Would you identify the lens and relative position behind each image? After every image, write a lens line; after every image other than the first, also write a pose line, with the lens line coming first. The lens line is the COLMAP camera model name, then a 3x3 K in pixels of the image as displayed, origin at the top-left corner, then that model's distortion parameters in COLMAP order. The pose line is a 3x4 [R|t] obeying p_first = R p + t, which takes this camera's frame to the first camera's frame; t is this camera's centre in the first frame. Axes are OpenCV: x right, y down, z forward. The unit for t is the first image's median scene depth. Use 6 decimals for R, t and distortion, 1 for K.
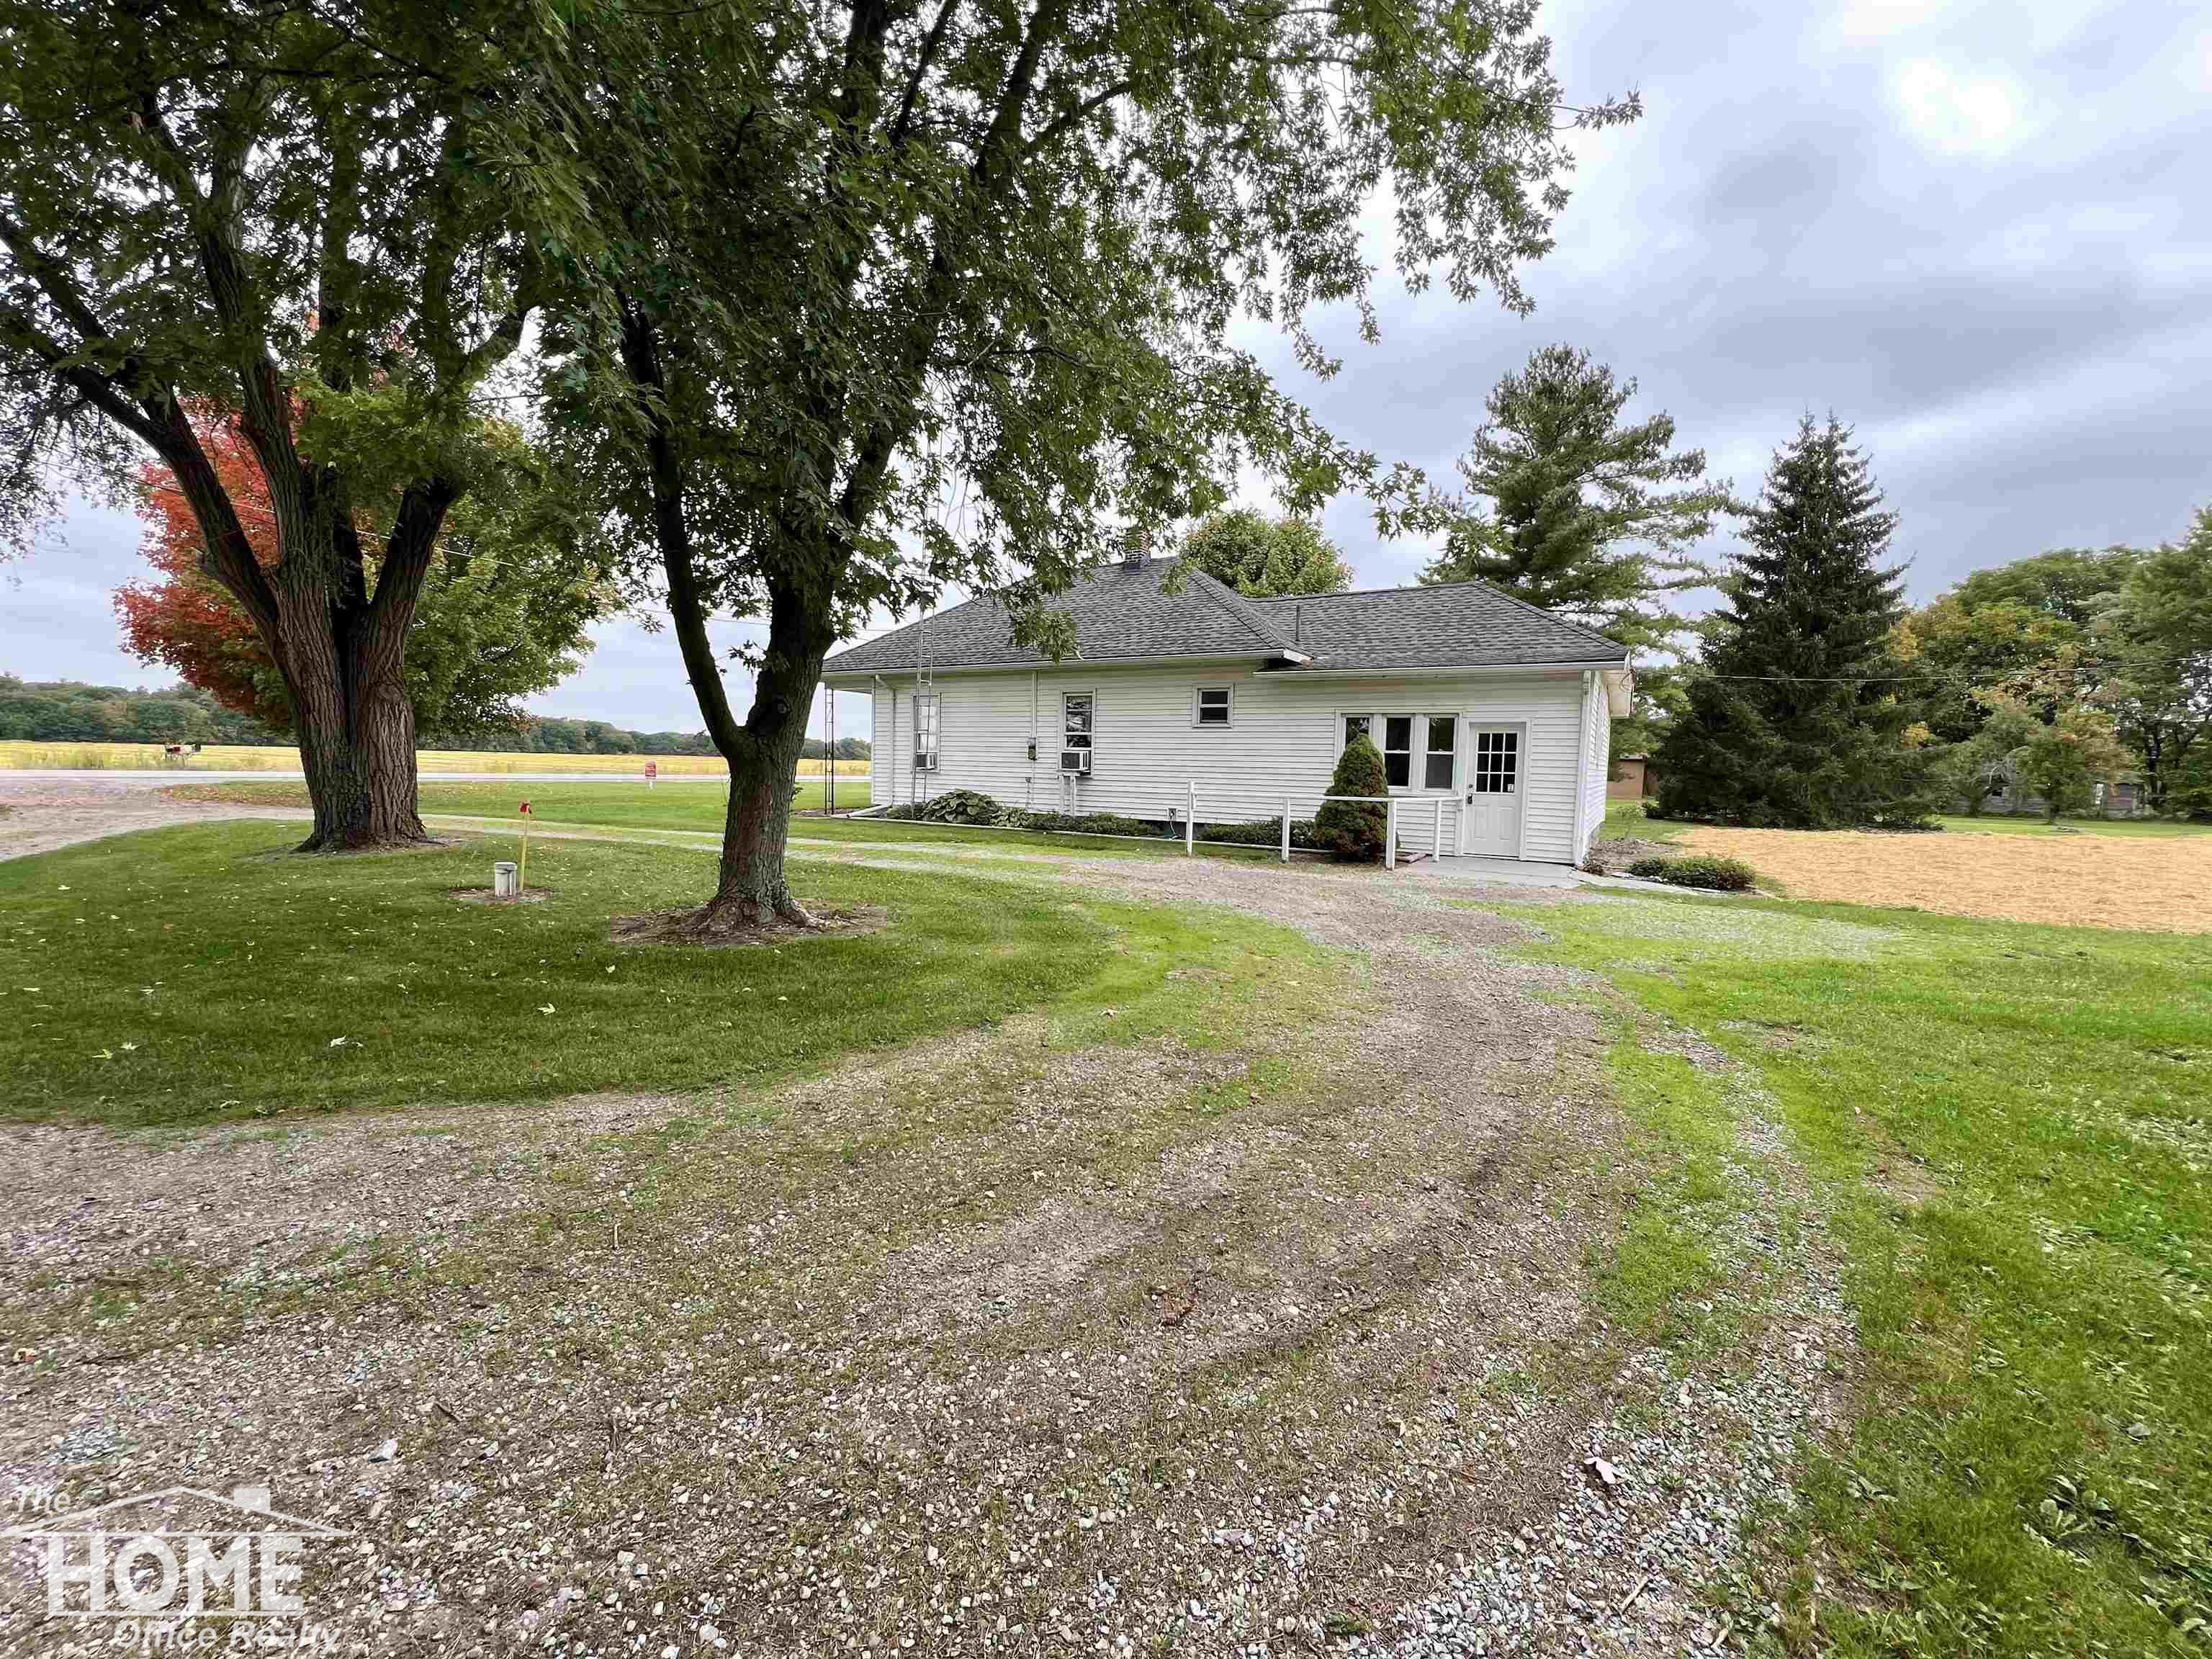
lens RADIAL K [[879.8, 0, 1092.7], [0, 879.8, 835.3], [0, 0, 1]] dist [-0.003505, 0.000679]
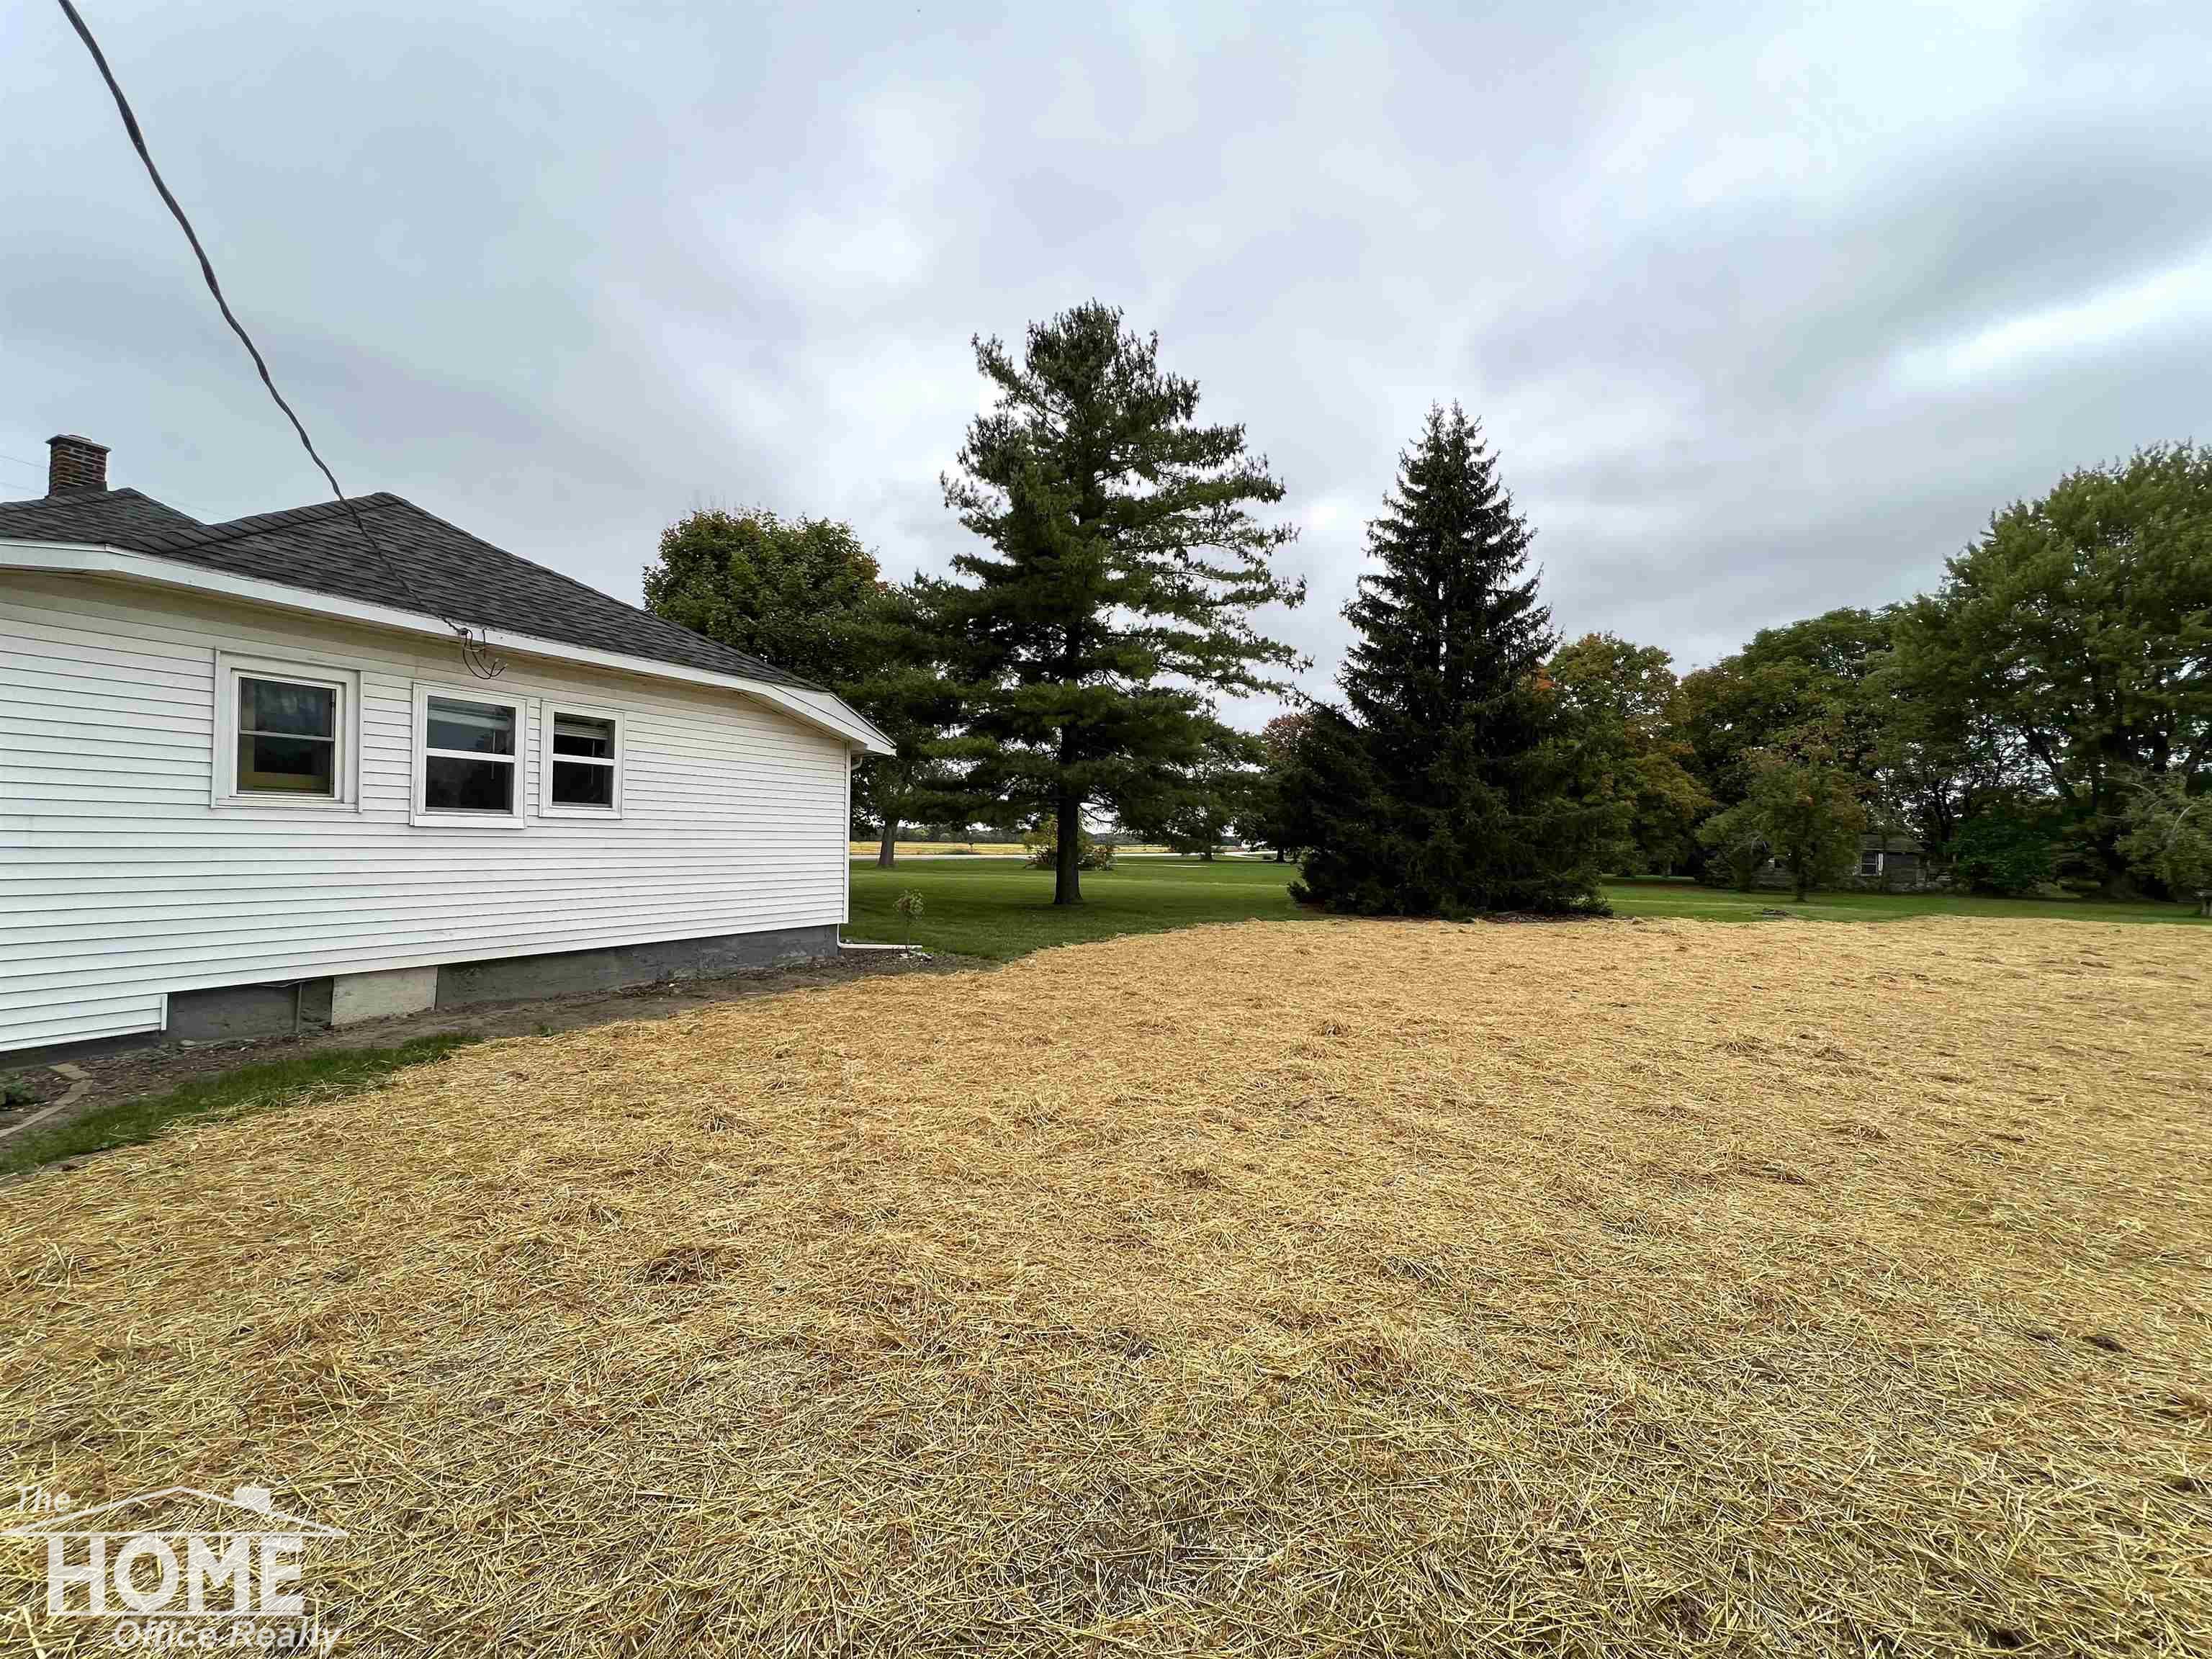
lens RADIAL K [[879.8, 0, 1103.8], [0, 879.8, 833.1], [0, 0, 1]] dist [-0.003505, 0.000679]
pose [[0.997549, -0.006767, 0.069646, 0.376131], [0.012984, 0.995930, -0.089190, -0.012123], [-0.068759, 0.089876, 0.993577, 0.202714]]
